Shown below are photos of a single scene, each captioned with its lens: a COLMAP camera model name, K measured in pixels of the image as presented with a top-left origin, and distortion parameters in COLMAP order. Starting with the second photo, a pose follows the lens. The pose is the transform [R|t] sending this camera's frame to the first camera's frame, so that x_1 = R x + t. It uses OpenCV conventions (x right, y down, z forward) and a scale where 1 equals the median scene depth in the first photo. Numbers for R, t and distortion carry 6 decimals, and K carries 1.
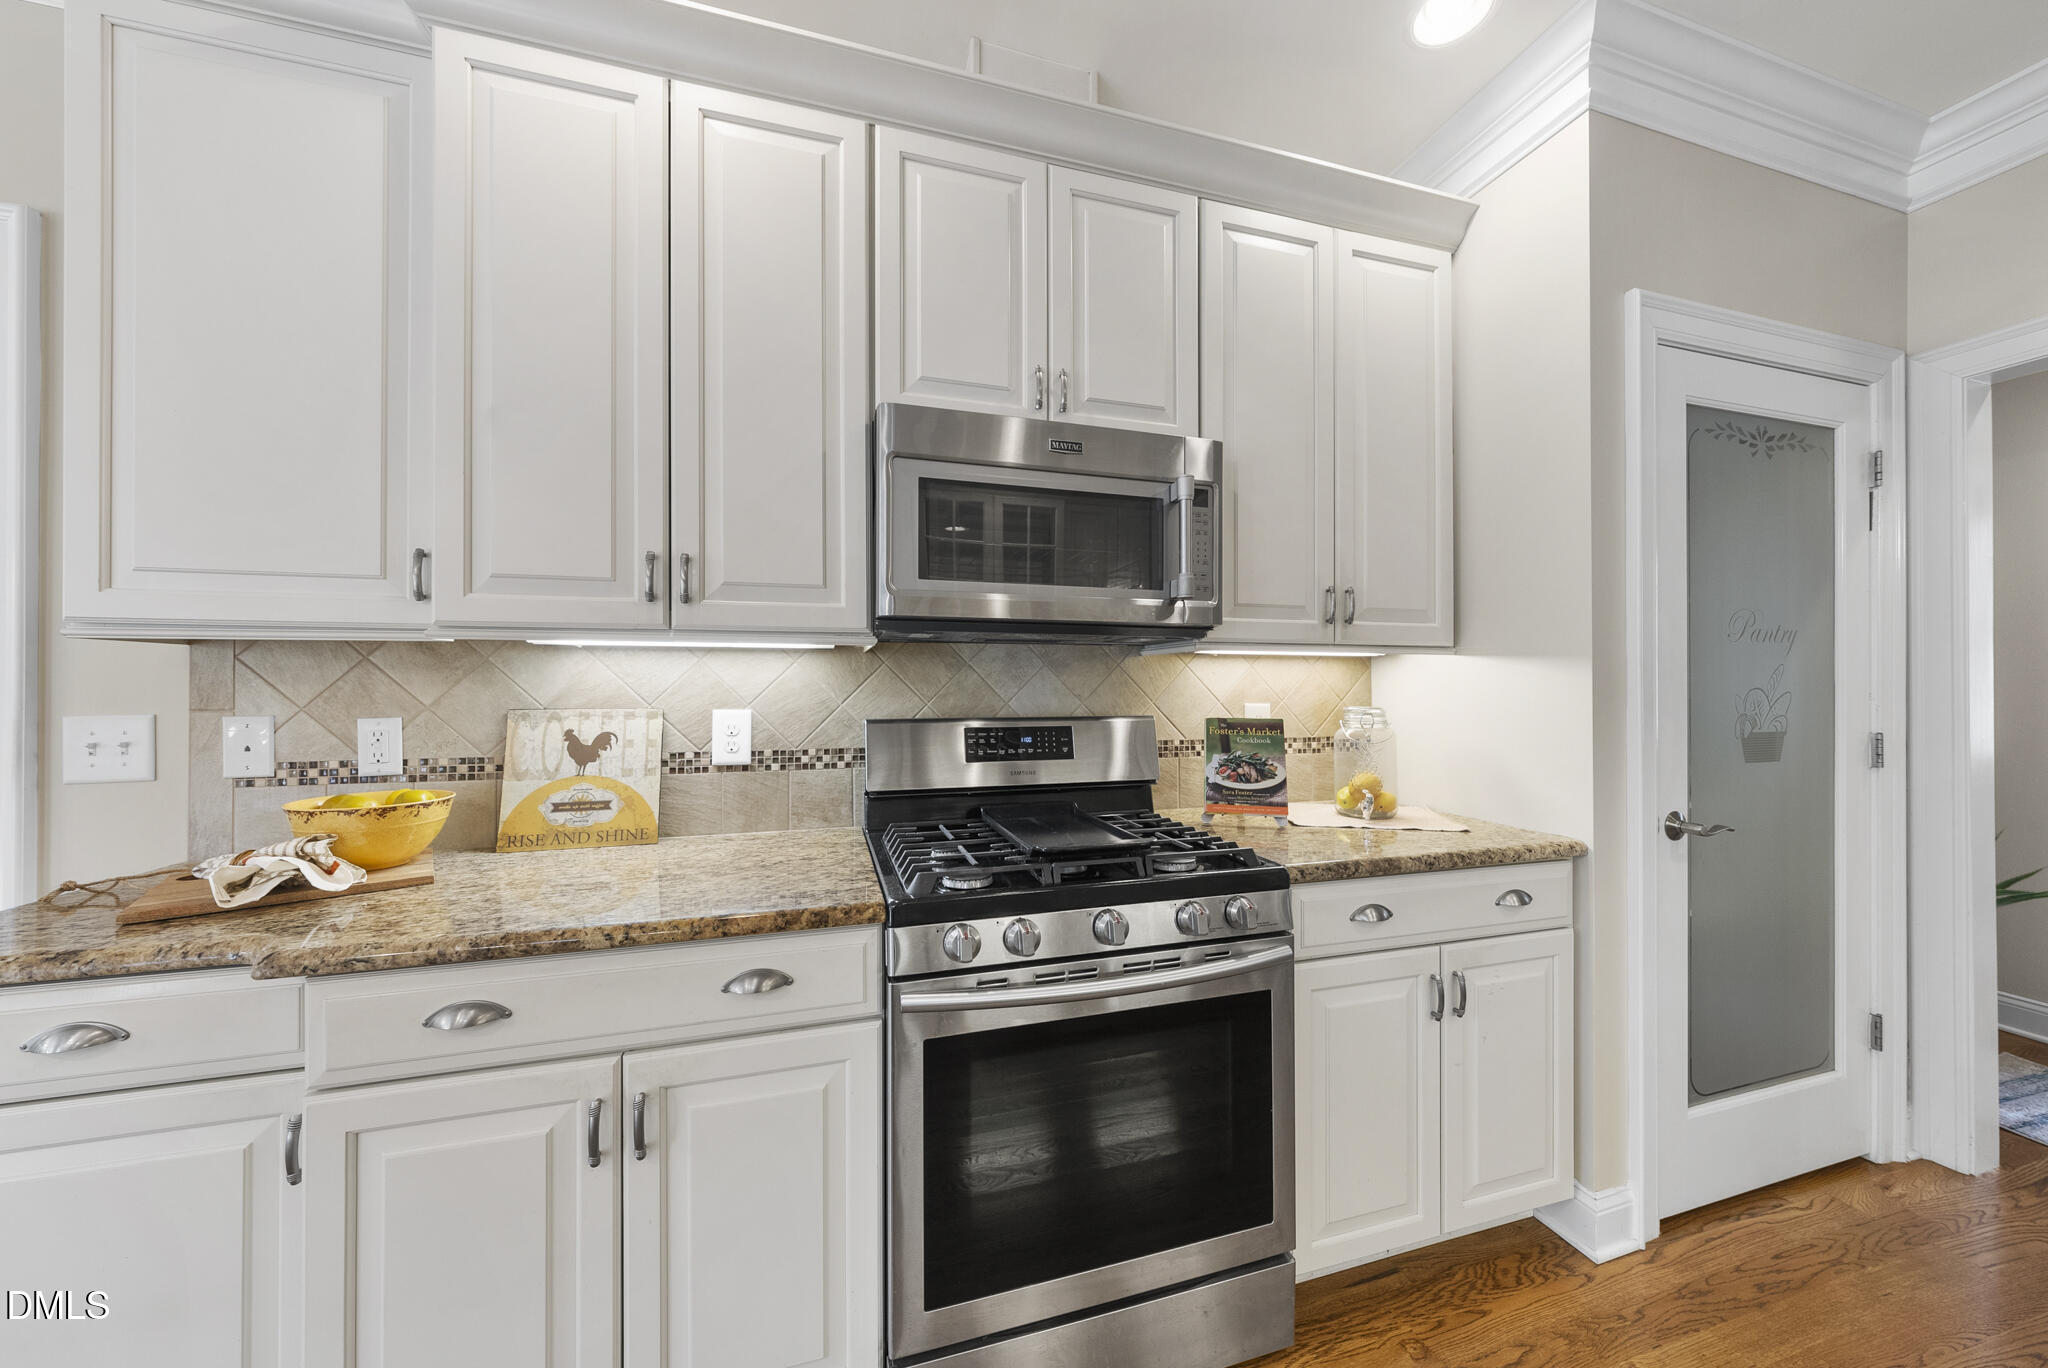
lens RADIAL K [[699.6, 0, 1028.3], [0, 699.6, 685.5], [0, 0, 1]] dist [-0.003015, -0.000291]
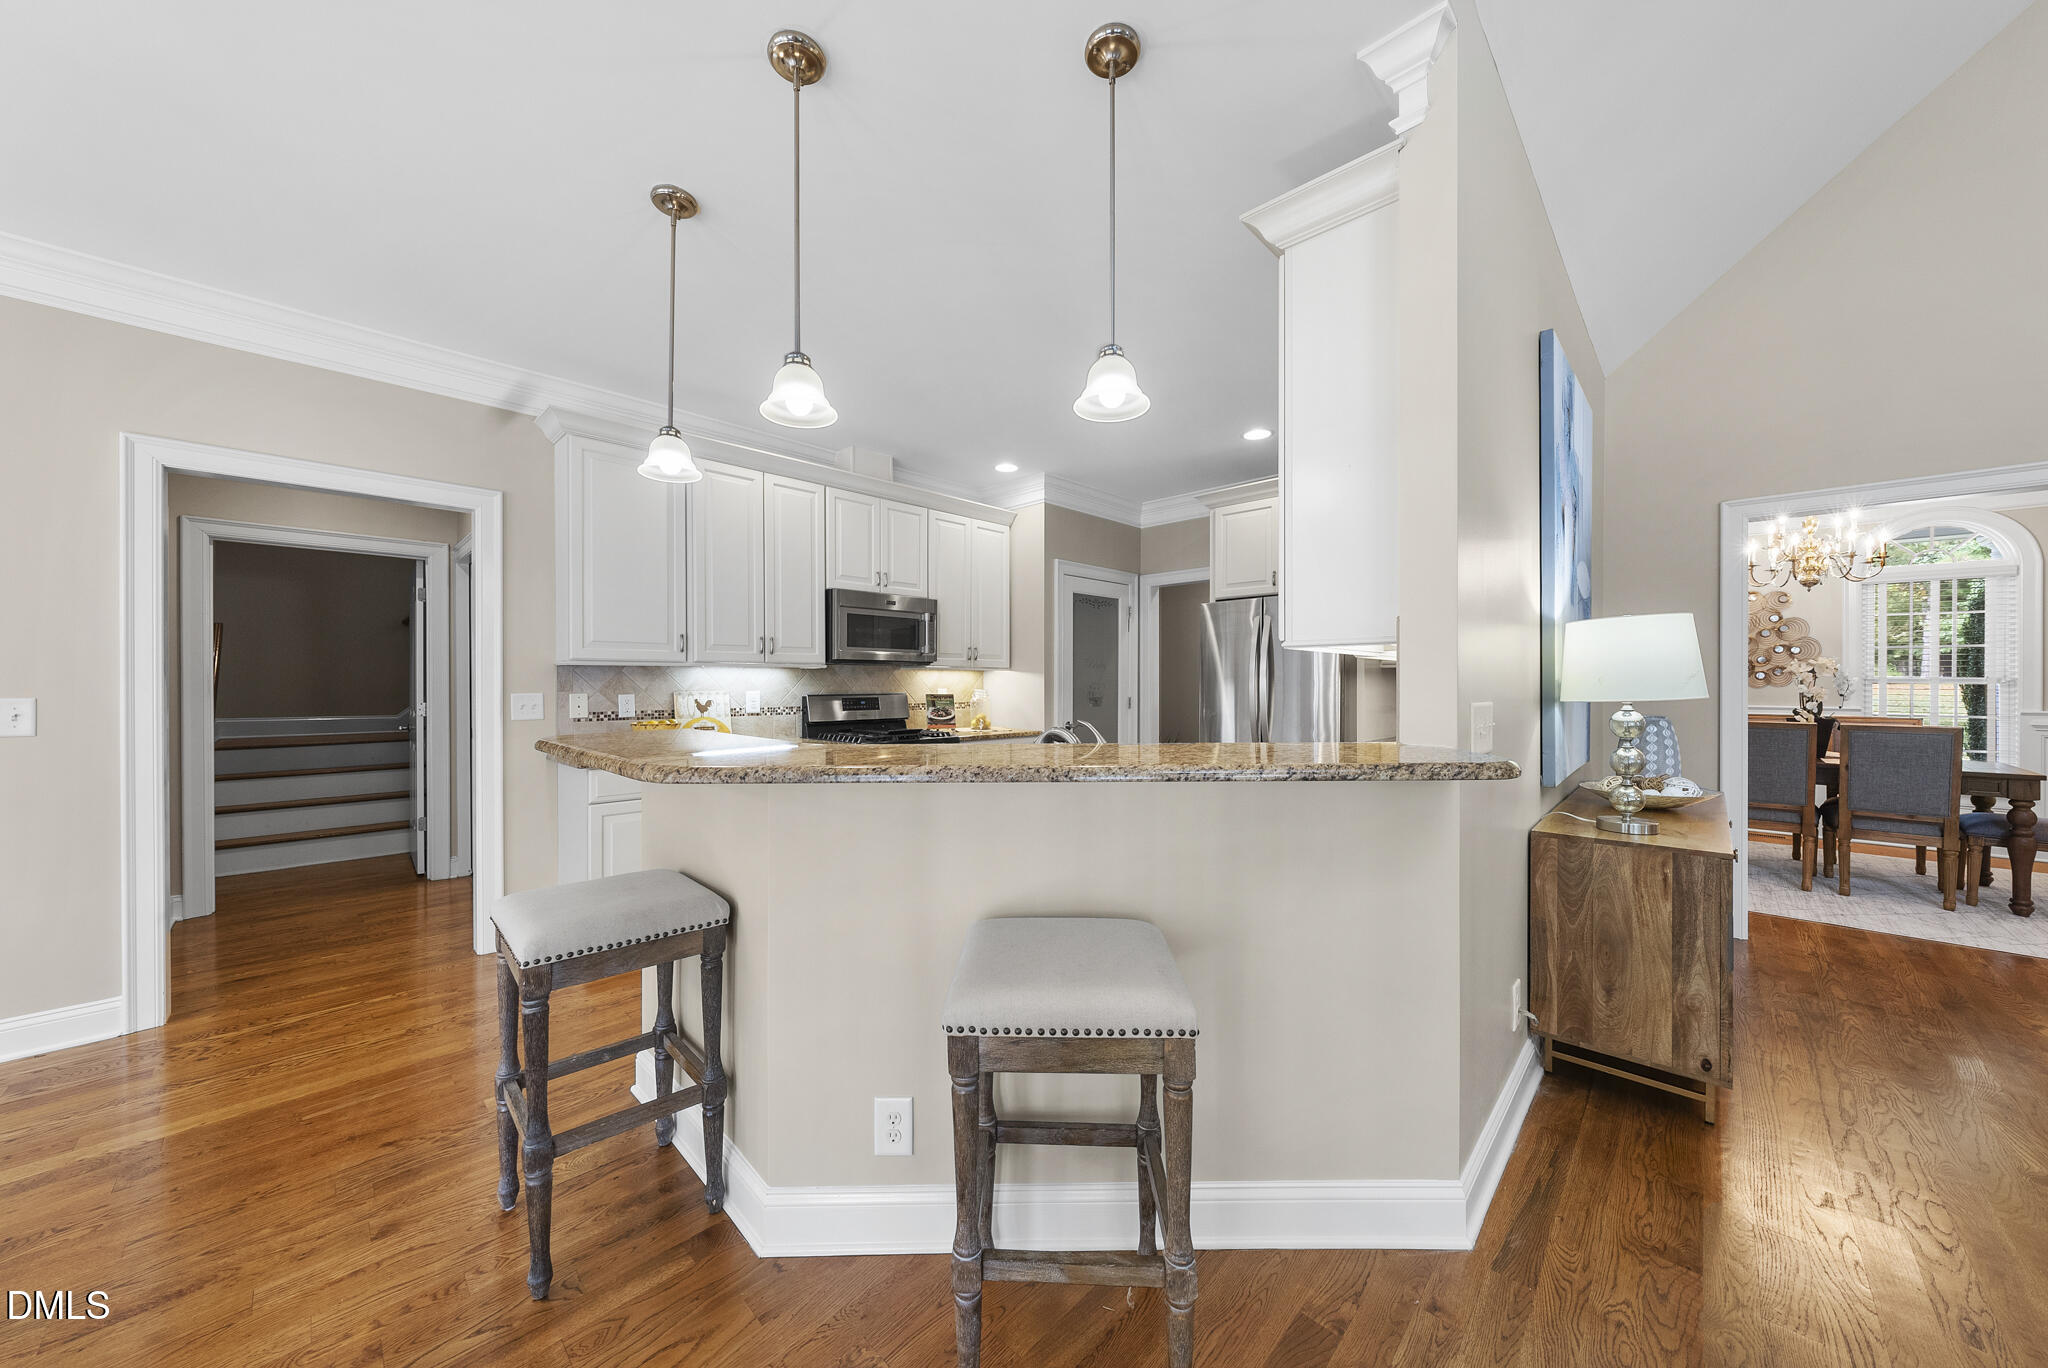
lens RADIAL K [[699.6, 0, 1021.8], [0, 699.6, 685.9], [0, 0, 1]] dist [-0.003015, -0.000291]
pose [[0.877860, -0.001563, 0.478914, -0.793747], [-0.003062, 0.999956, 0.008878, -0.010415], [-0.478907, -0.009260, 0.877817, -1.706458]]
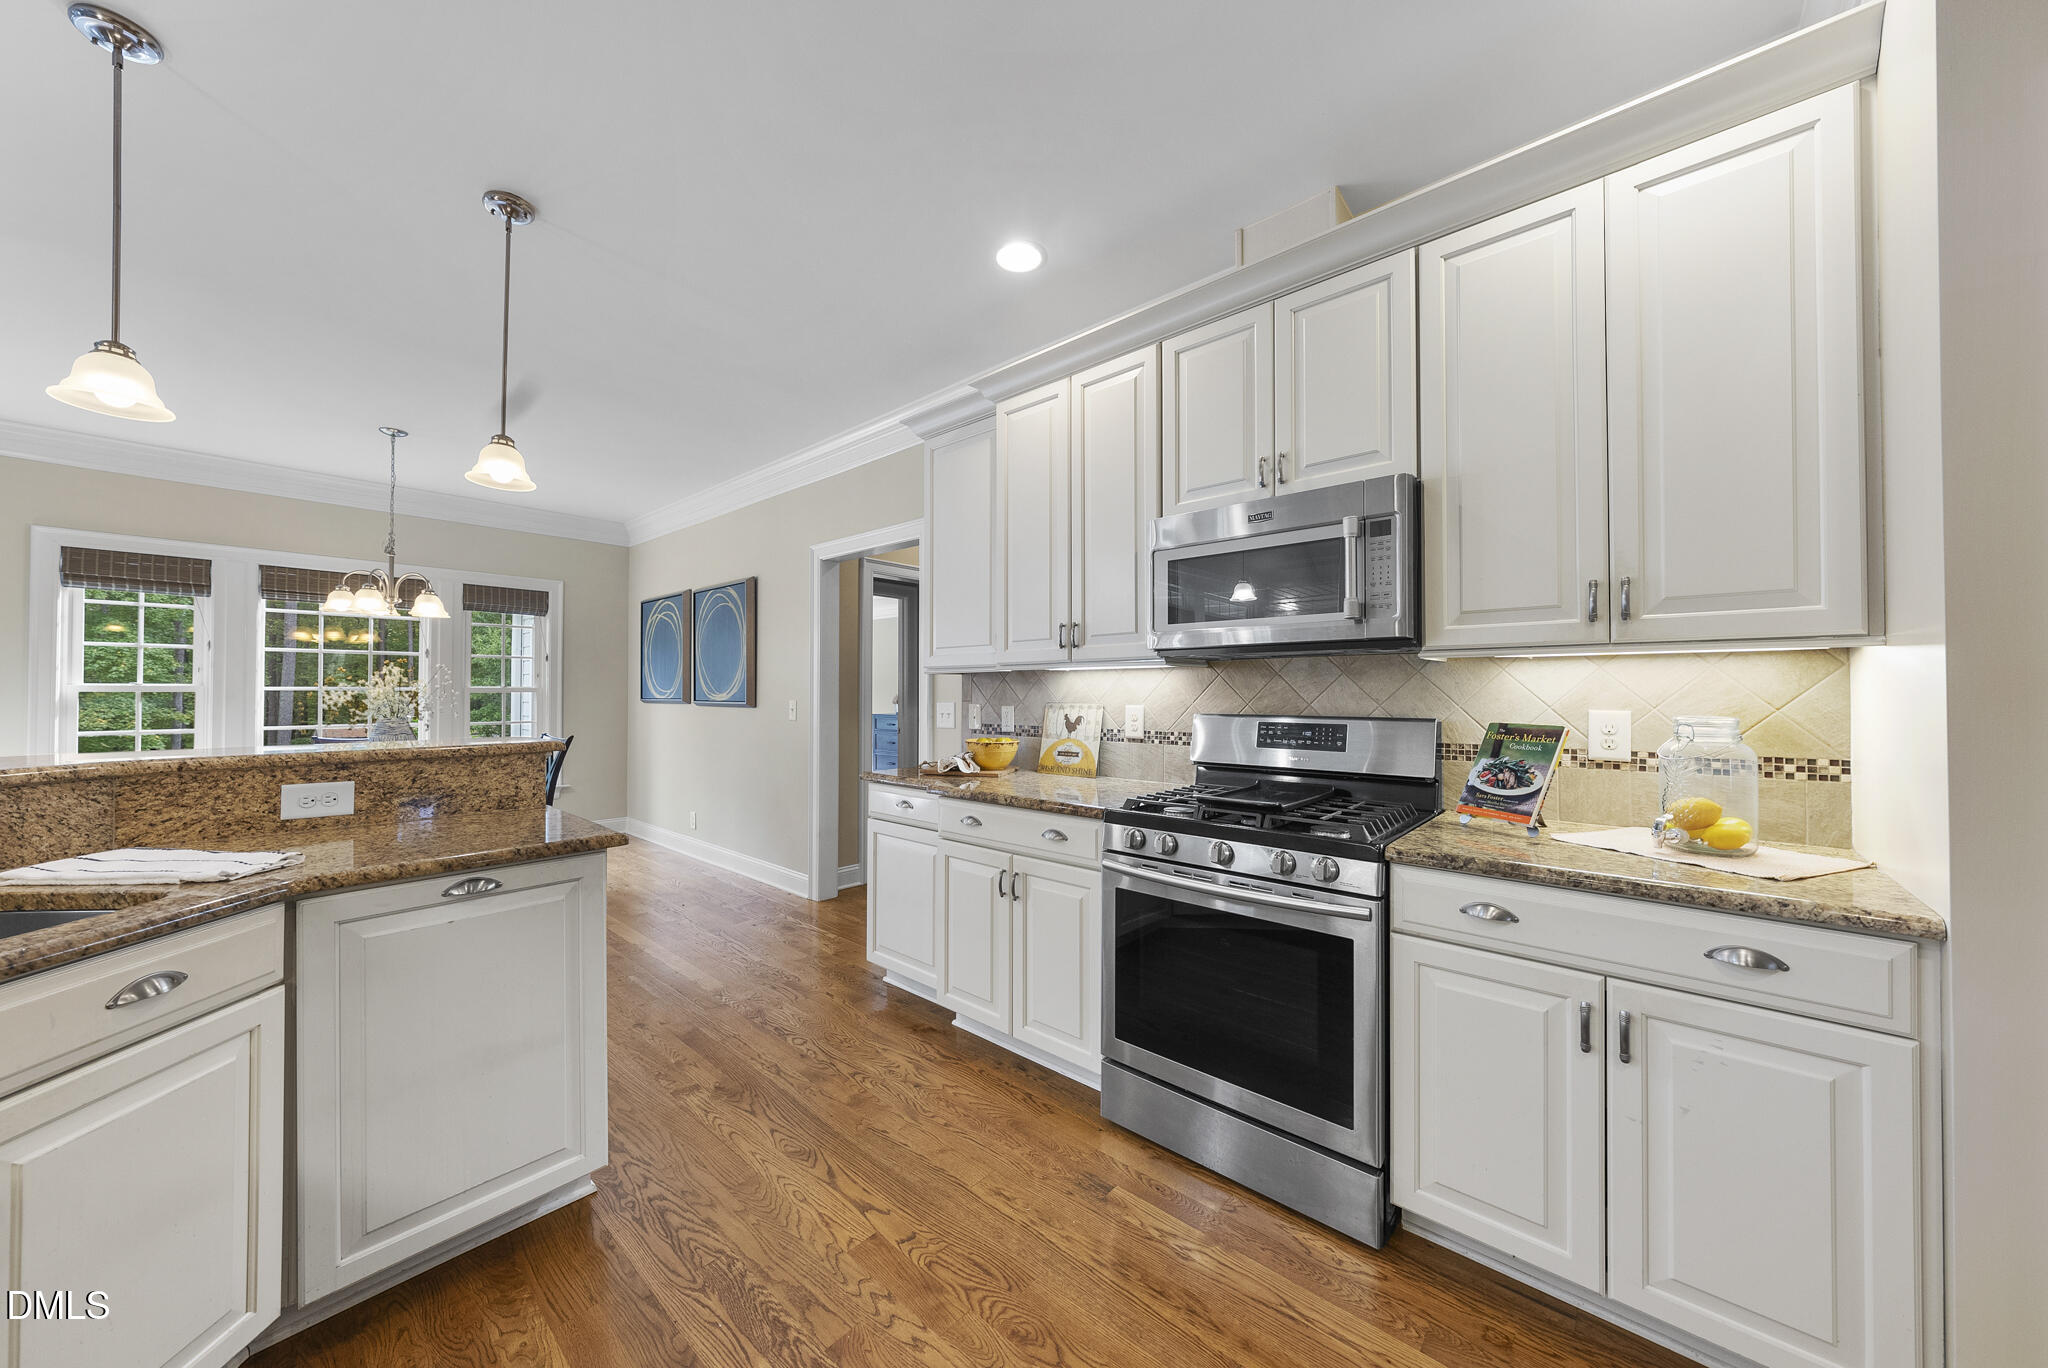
lens RADIAL K [[699.6, 0, 1019.7], [0, 699.6, 686.7], [0, 0, 1]] dist [-0.003015, -0.000291]
pose [[0.523839, -0.006051, -0.851796, 0.867018], [0.002324, 0.999981, -0.005674, -0.000994], [0.851814, 0.000993, 0.523843, -0.109368]]
